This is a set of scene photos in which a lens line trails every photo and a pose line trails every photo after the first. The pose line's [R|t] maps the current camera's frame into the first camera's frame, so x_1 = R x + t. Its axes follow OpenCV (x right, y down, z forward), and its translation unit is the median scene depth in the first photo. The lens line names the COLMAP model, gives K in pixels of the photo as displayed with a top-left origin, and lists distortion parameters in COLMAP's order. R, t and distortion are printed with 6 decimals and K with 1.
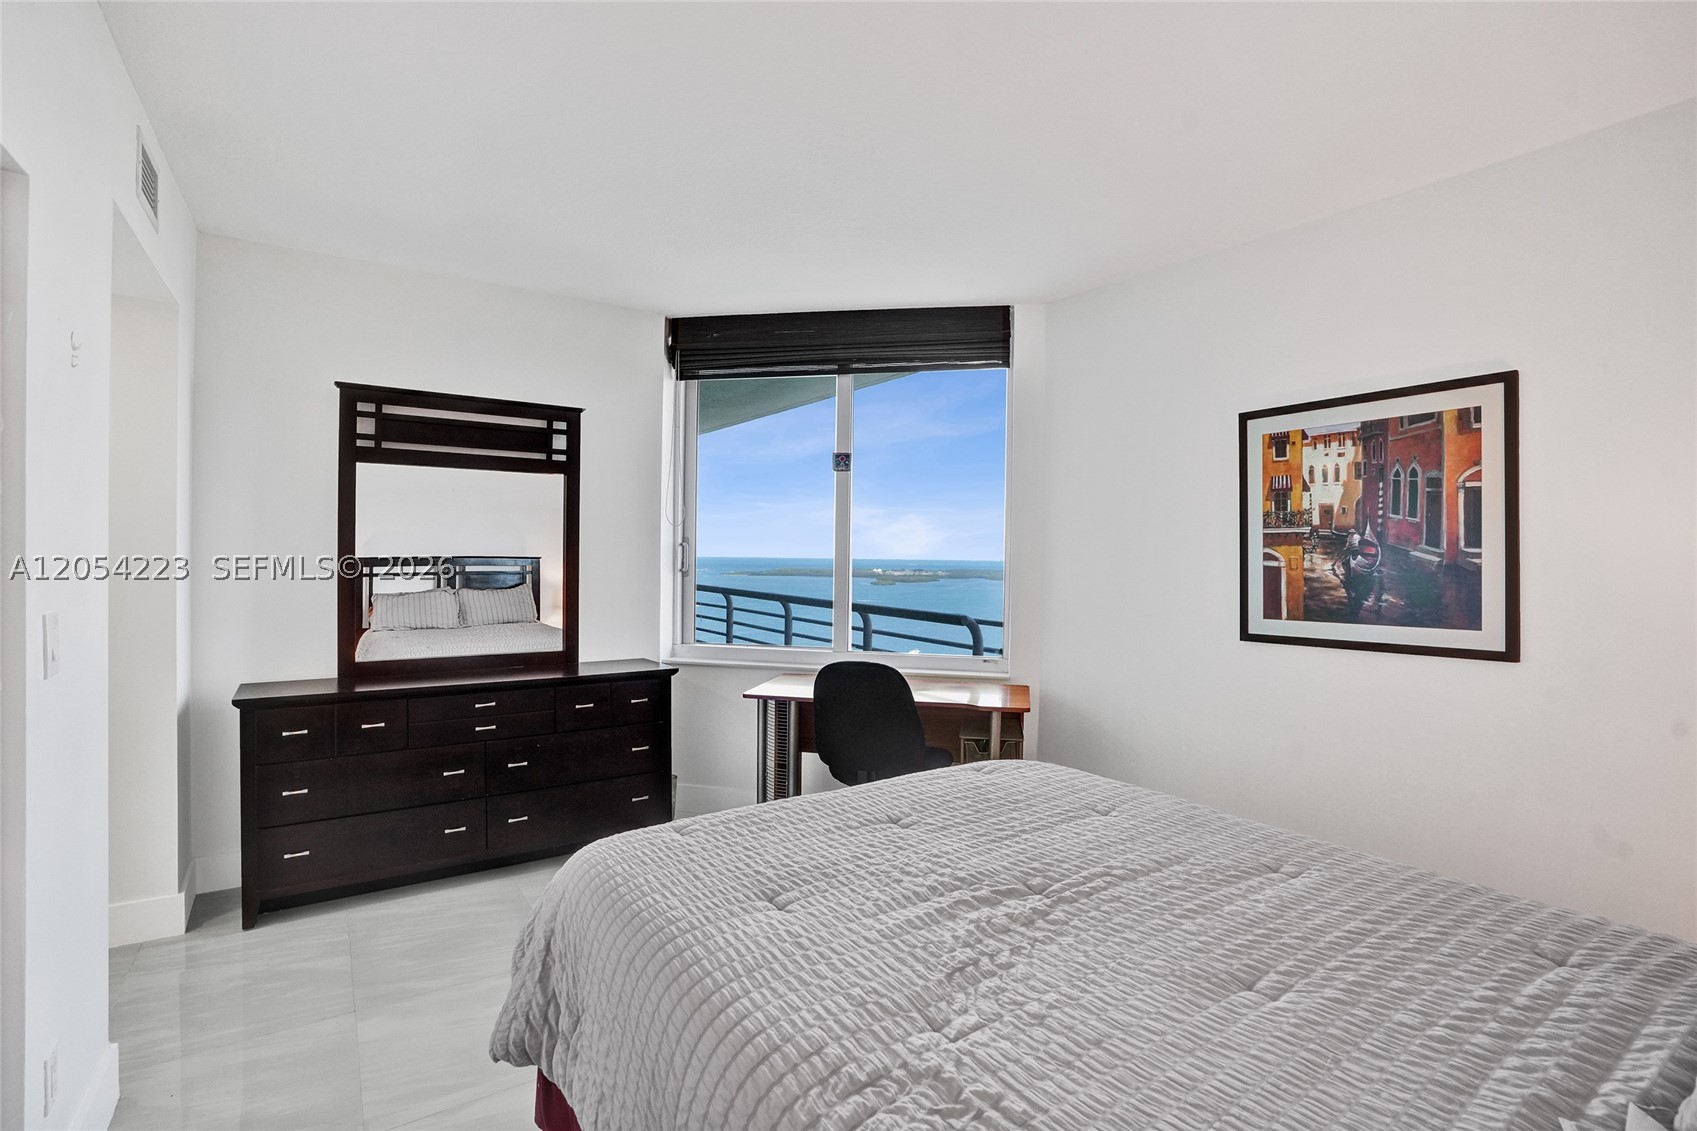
lens RADIAL K [[808.2, 0, 851.1], [0, 808.2, 560.6], [0, 0, 1]] dist [-0.075199, 0.036744]
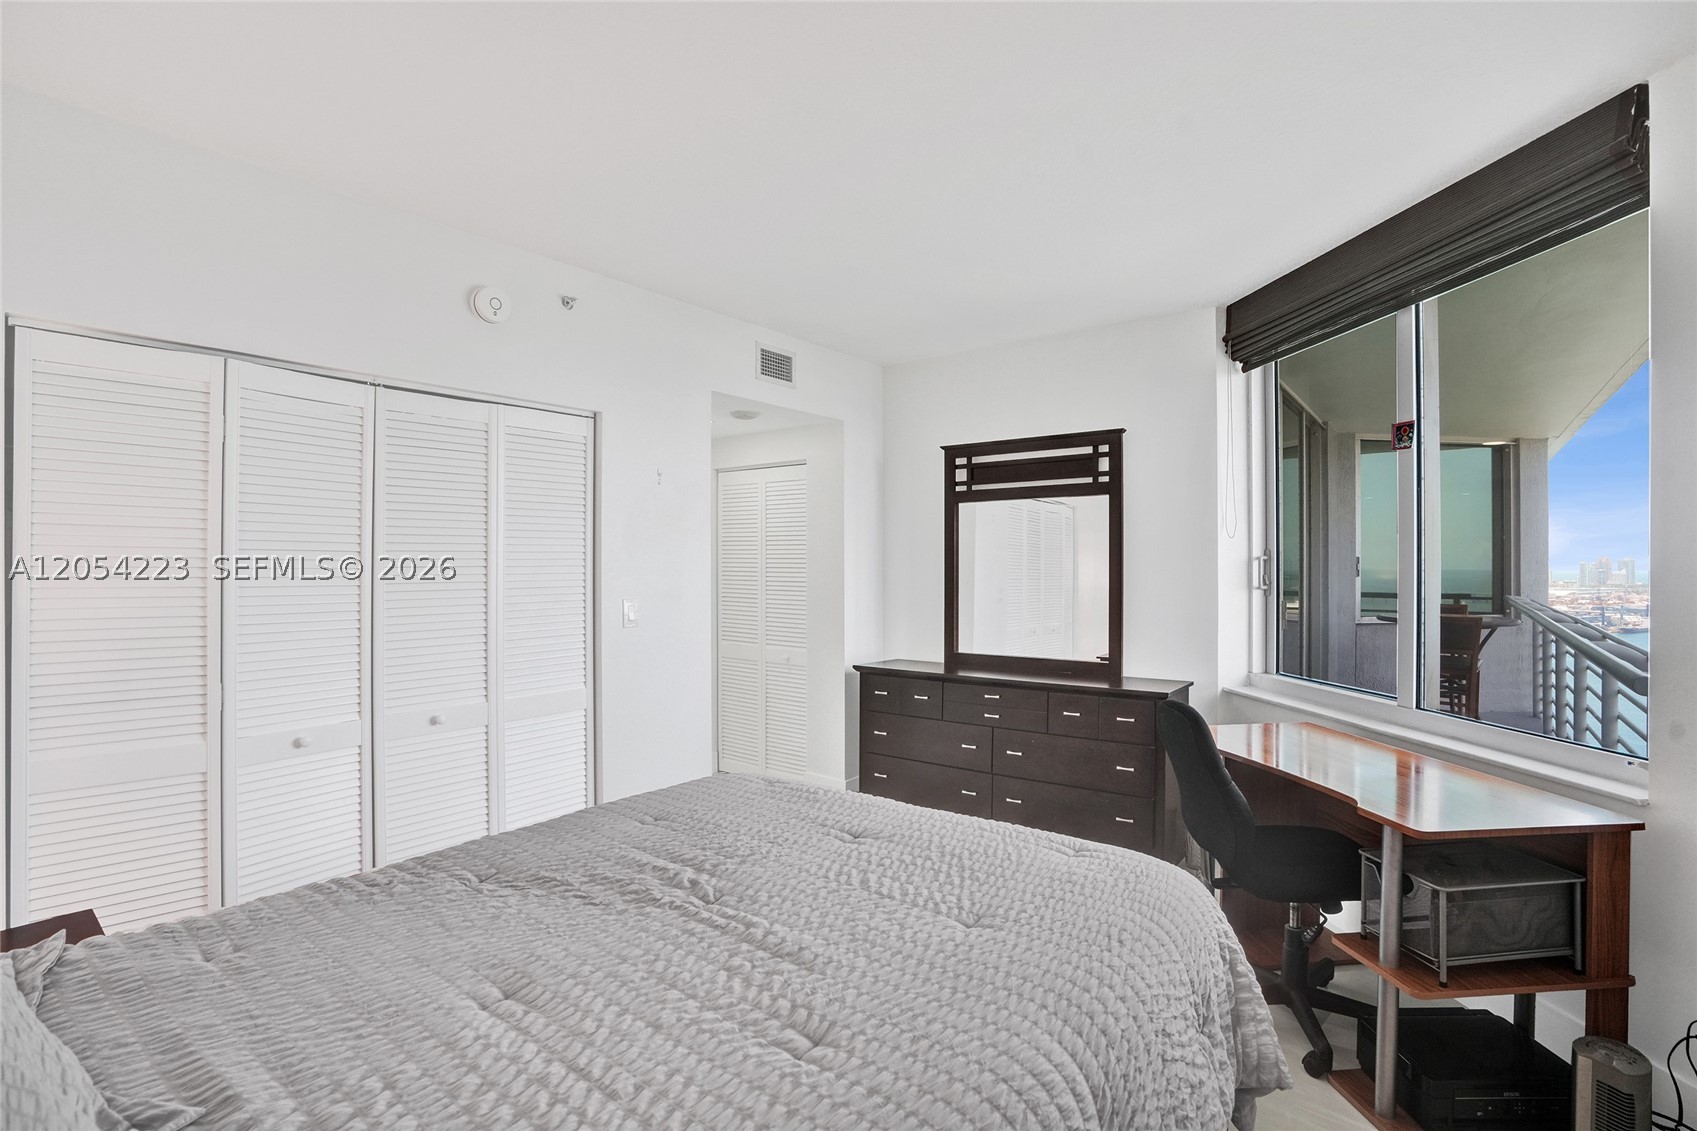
lens RADIAL K [[797.1, 0, 856.8], [0, 797.1, 571.2], [0, 0, 1]] dist [-0.073468, 0.030254]
pose [[0.307902, -0.007721, -0.951387, 0.524330], [-0.001967, 0.999960, -0.008752, 0.002343], [0.951416, 0.004566, 0.307874, 0.368147]]
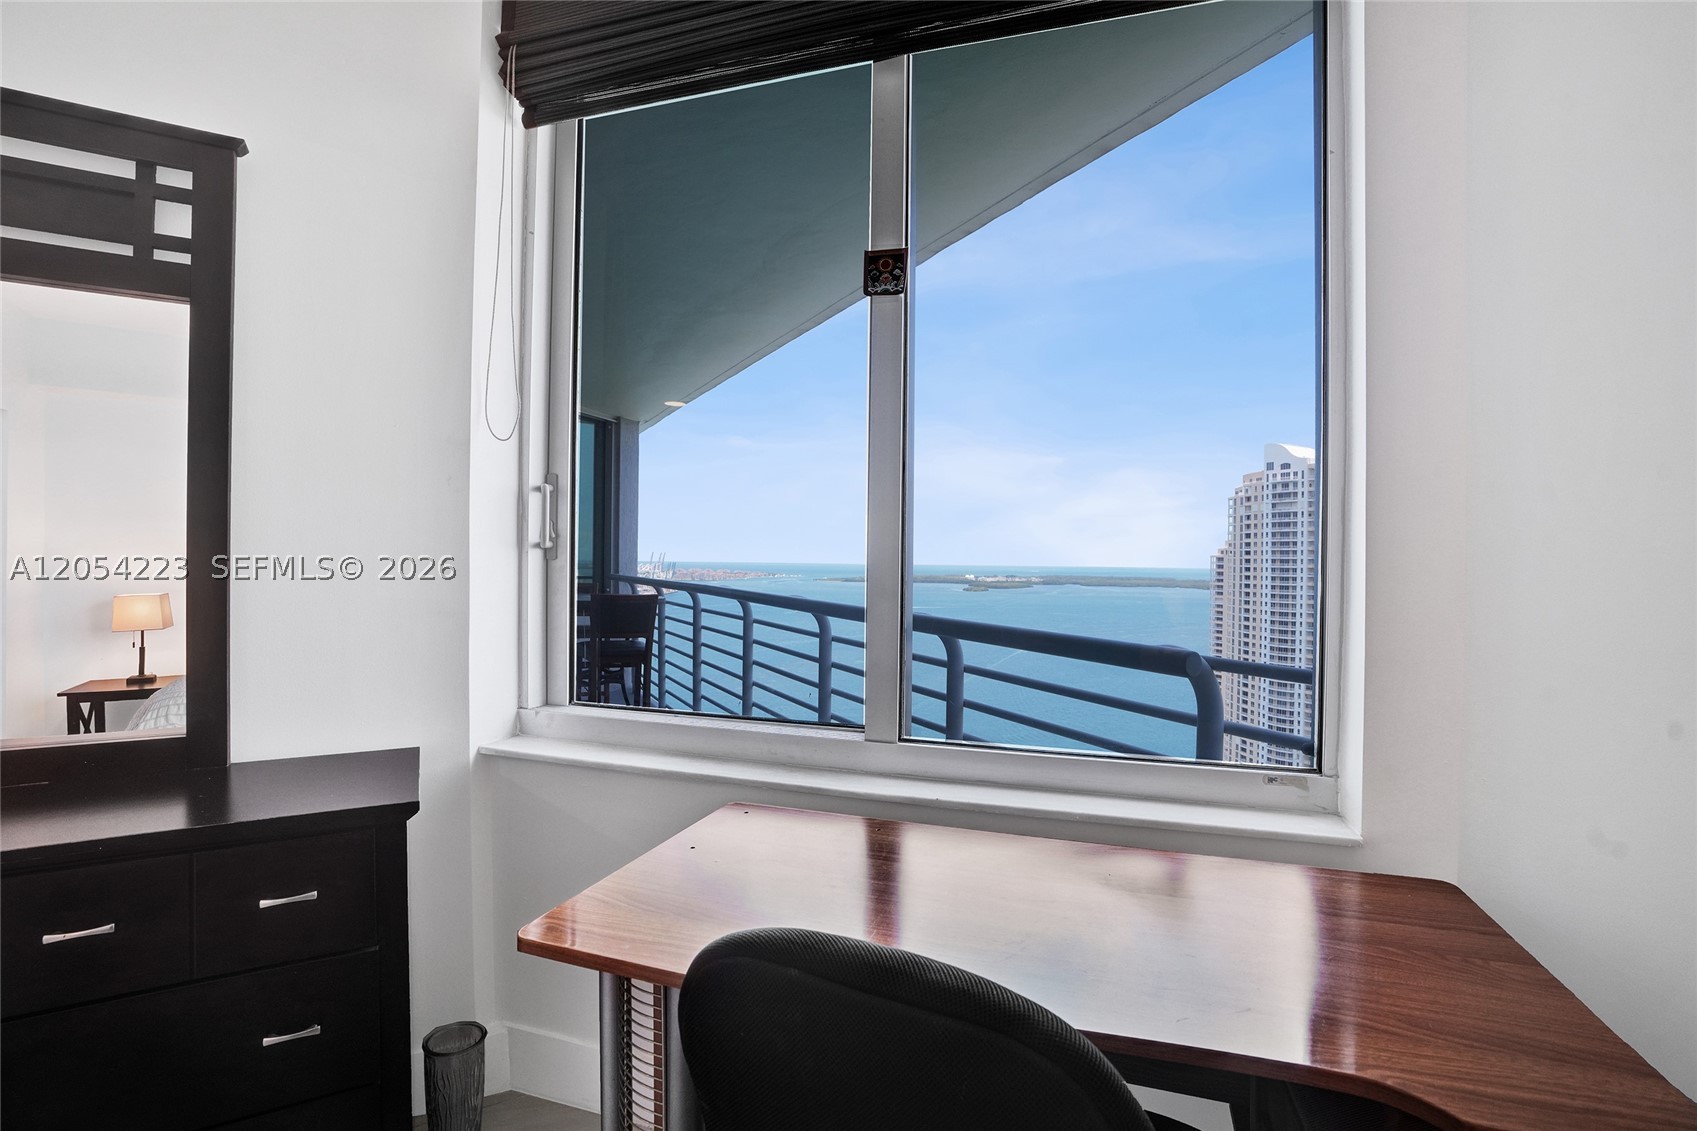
lens RADIAL K [[786.4, 0, 855.4], [0, 786.4, 563.8], [0, 0, 1]] dist [-0.070487, 0.027459]
pose [[0.993737, -0.003277, -0.111696, 0.018613], [0.002717, 0.999983, -0.005165, 0.028486], [0.111711, 0.004829, 0.993729, 0.660044]]
